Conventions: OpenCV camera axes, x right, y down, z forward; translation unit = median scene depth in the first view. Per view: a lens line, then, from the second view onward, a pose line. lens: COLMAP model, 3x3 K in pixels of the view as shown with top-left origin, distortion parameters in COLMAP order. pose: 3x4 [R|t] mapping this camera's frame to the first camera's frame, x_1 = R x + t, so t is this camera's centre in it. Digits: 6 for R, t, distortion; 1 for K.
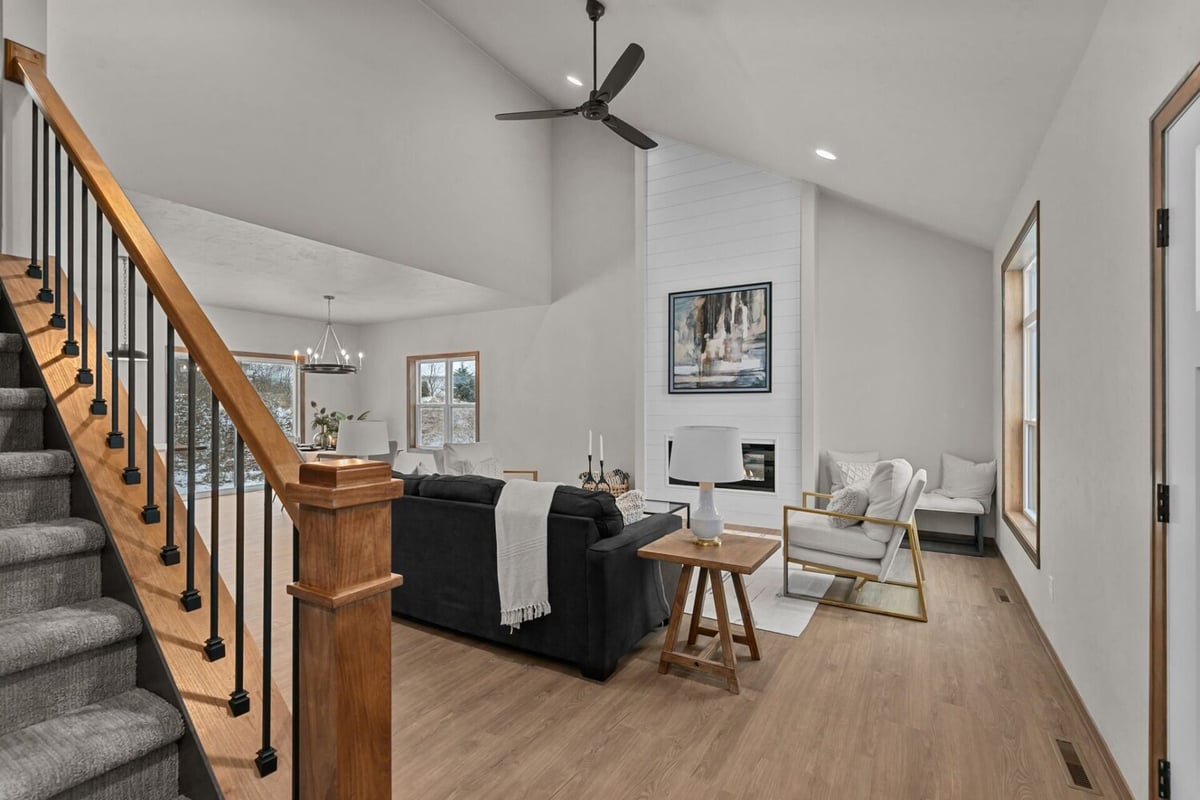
lens RADIAL K [[540.2, 0, 603.5], [0, 540.2, 405.6], [0, 0, 1]] dist [0.002221, 0.000289]
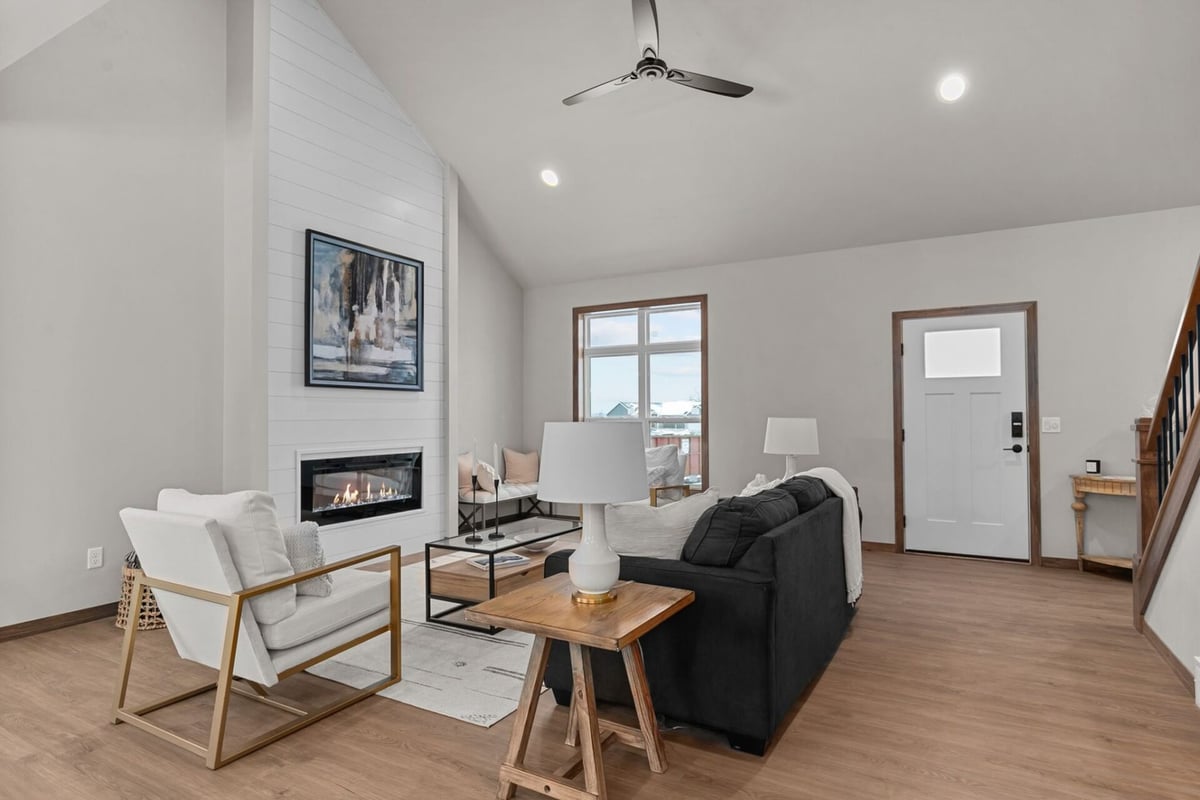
lens RADIAL K [[642.4, 0, 602.6], [0, 642.4, 407.2], [0, 0, 1]] dist [-0.000089, -0.000096]
pose [[-0.015268, 0.015759, 0.999759, -0.676679], [0.002254, 0.999874, -0.015726, 0.016641], [-0.999881, 0.002013, -0.015301, 0.700880]]
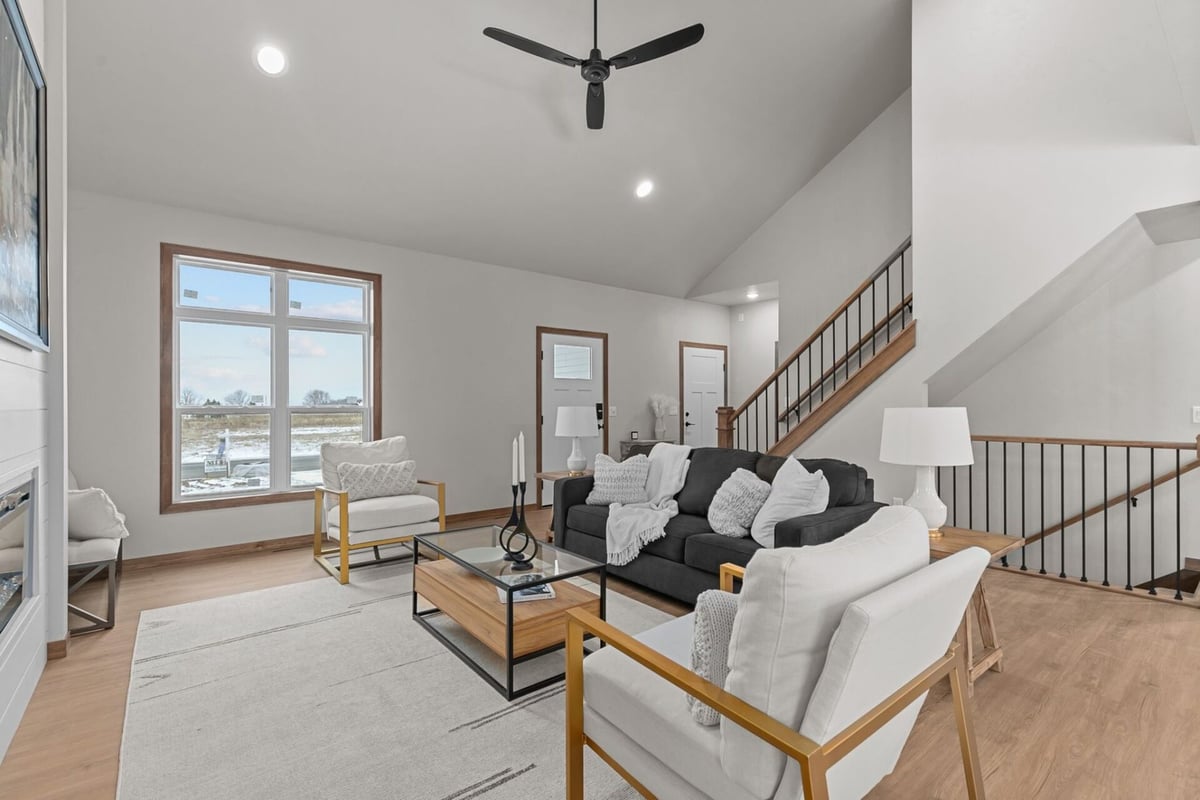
lens RADIAL K [[540.2, 0, 603.5], [0, 540.2, 405.6], [0, 0, 1]] dist [0.002221, 0.000289]
pose [[-0.934632, 0.002814, 0.355606, -0.218609], [0.001582, 0.999992, -0.003753, 0.020120], [-0.355613, -0.002945, -0.934629, 1.191951]]
